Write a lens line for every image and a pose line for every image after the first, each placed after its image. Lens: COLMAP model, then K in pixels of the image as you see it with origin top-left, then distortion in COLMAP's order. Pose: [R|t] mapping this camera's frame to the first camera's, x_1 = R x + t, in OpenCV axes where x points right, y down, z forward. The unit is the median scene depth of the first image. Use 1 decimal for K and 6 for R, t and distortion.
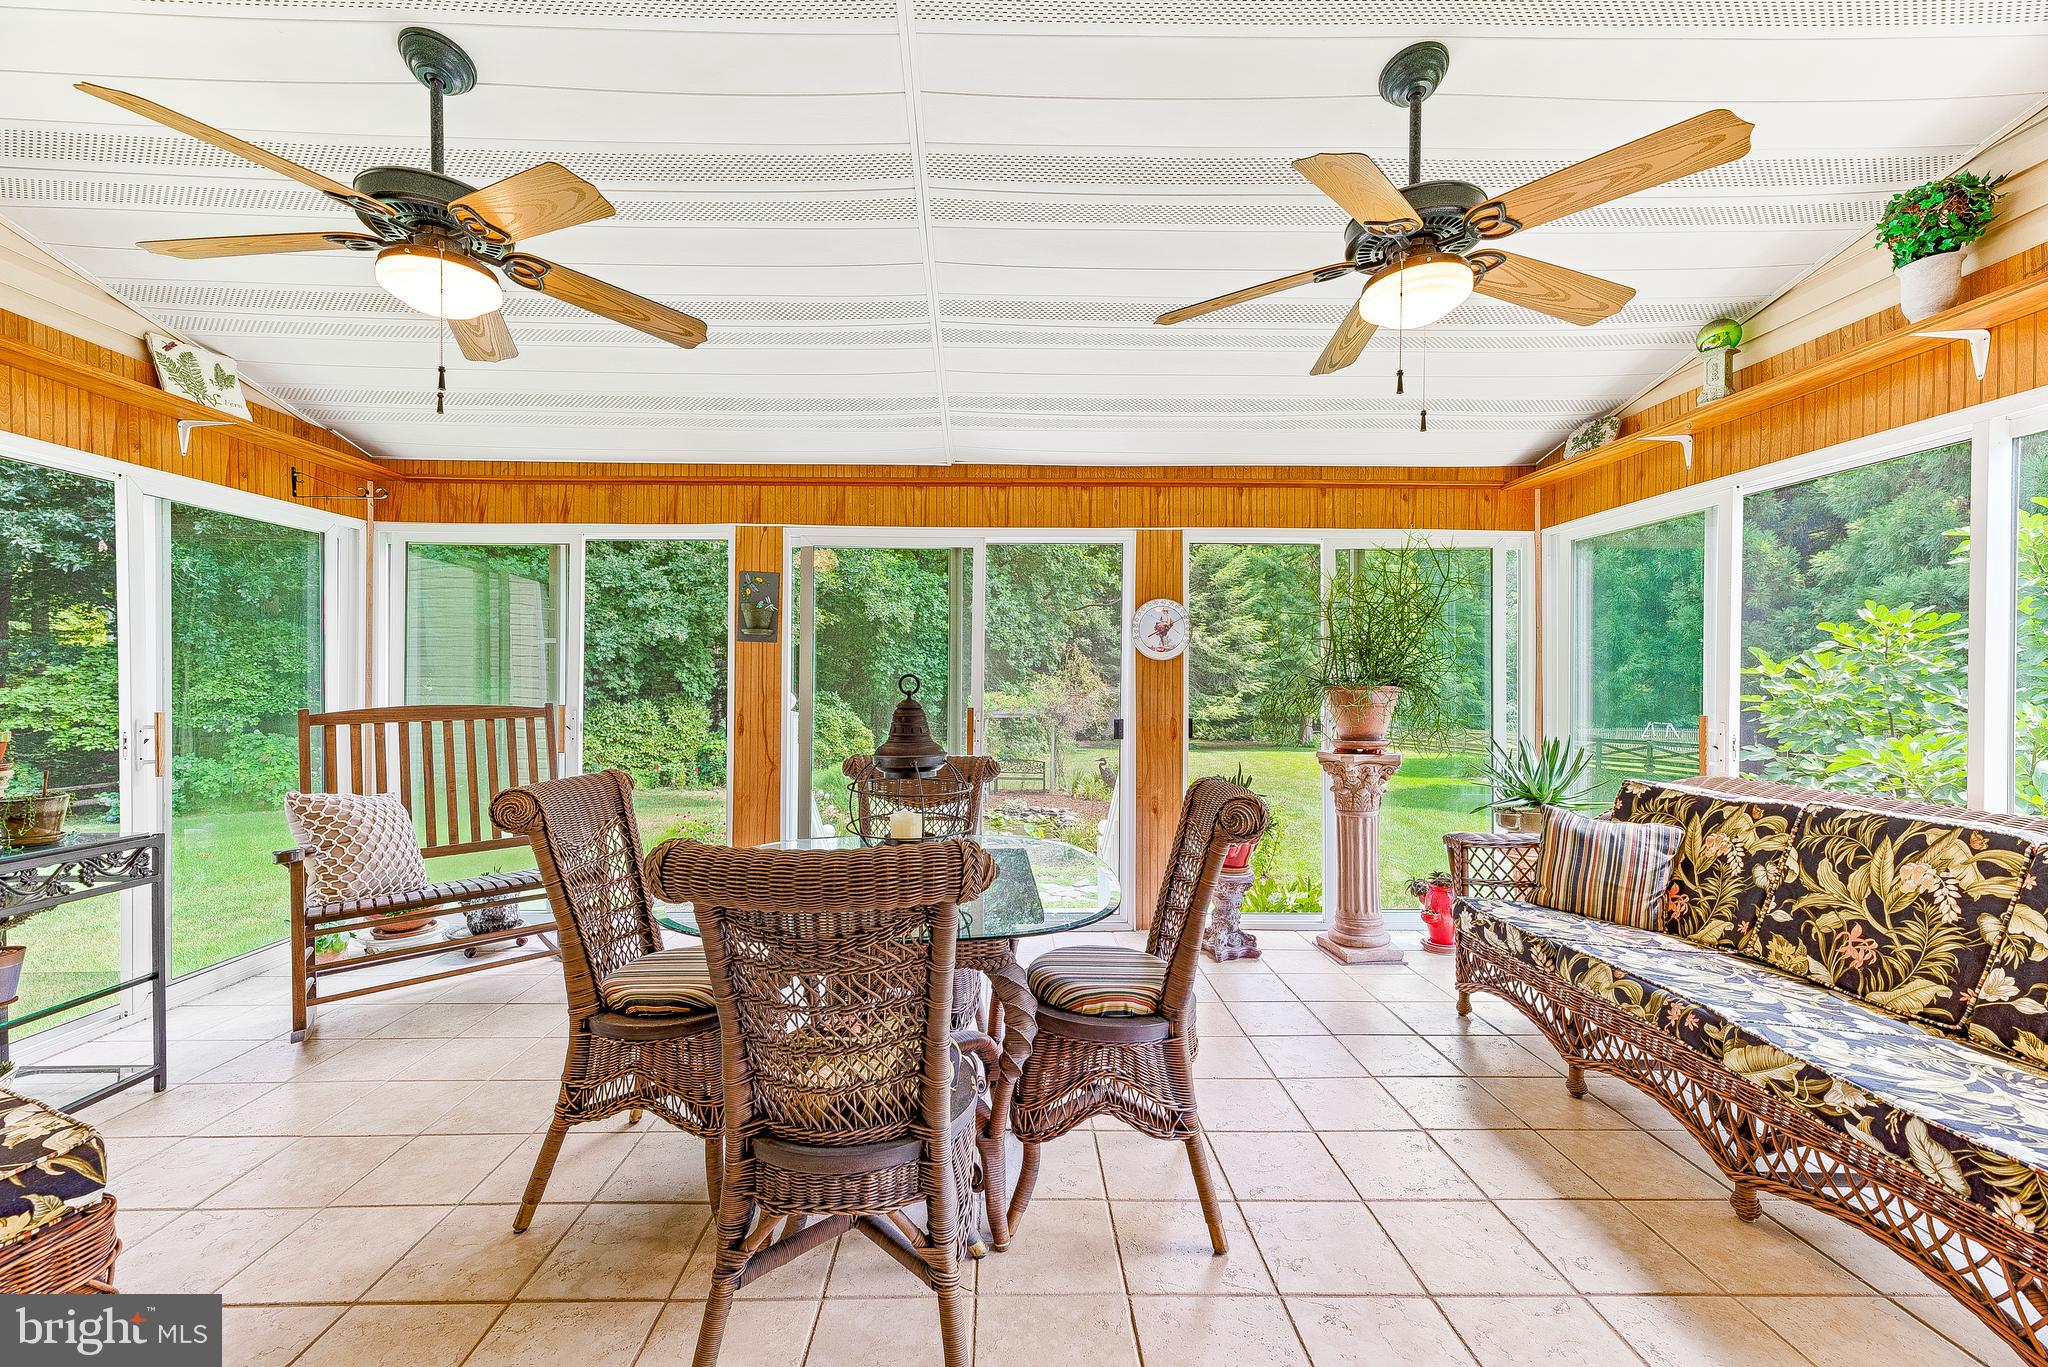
lens RADIAL K [[826.6, 0, 1006.7], [0, 826.6, 687.7], [0, 0, 1]] dist [0.012681, -0.001210]
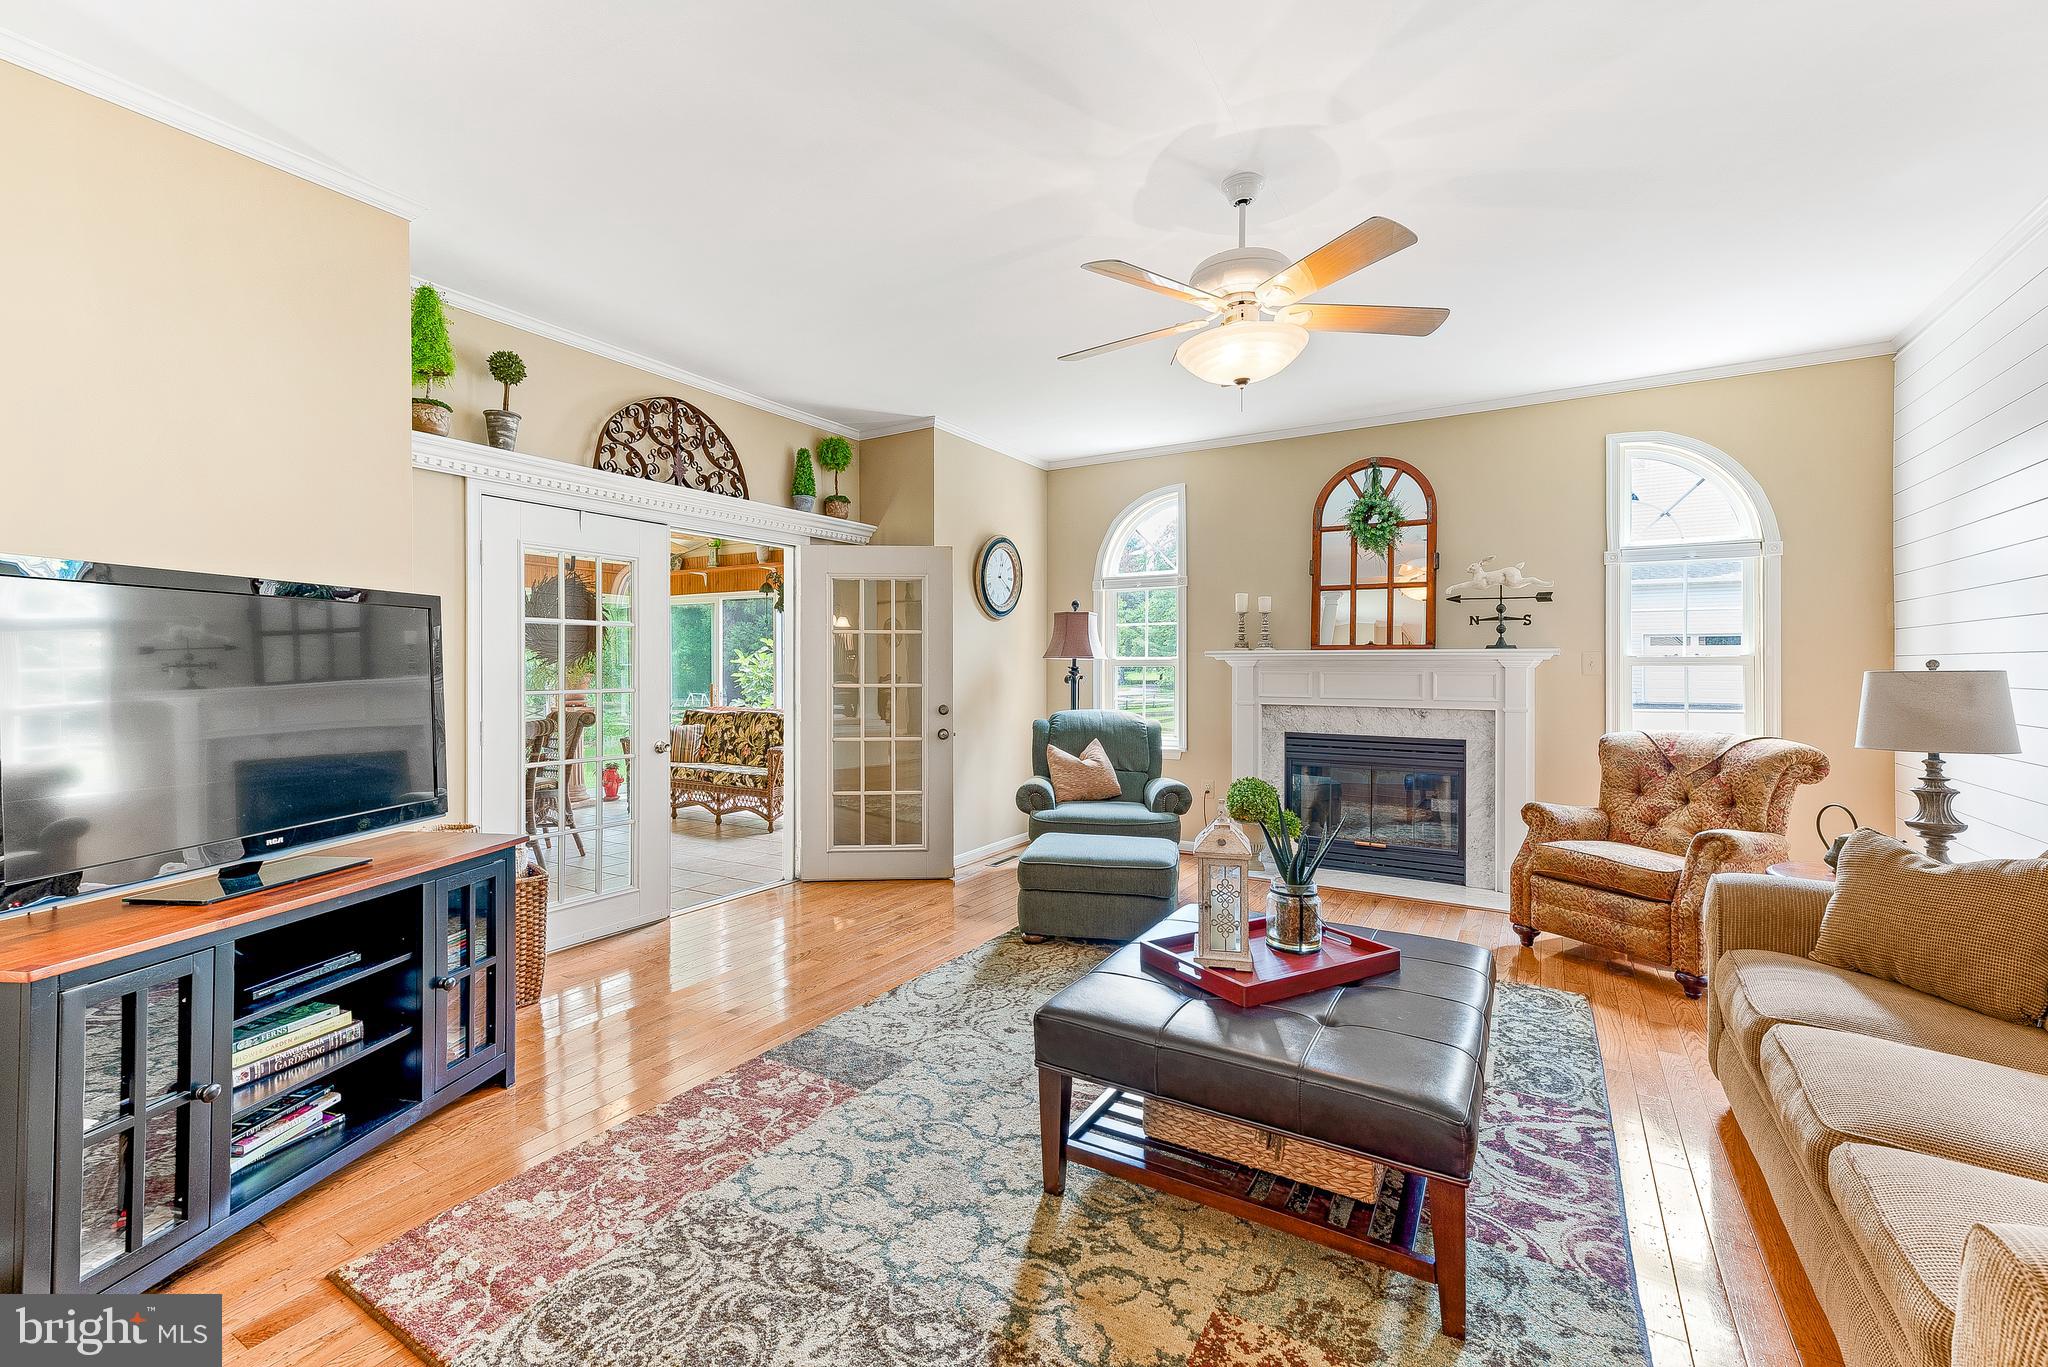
lens RADIAL K [[826.6, 0, 1025.5], [0, 826.6, 670.5], [0, 0, 1]] dist [0.012681, -0.001210]
pose [[0.504899, -0.014462, 0.863057, -1.188927], [0.007047, 0.999895, 0.012632, -0.047828], [-0.863149, -0.000296, 0.504949, -1.520849]]
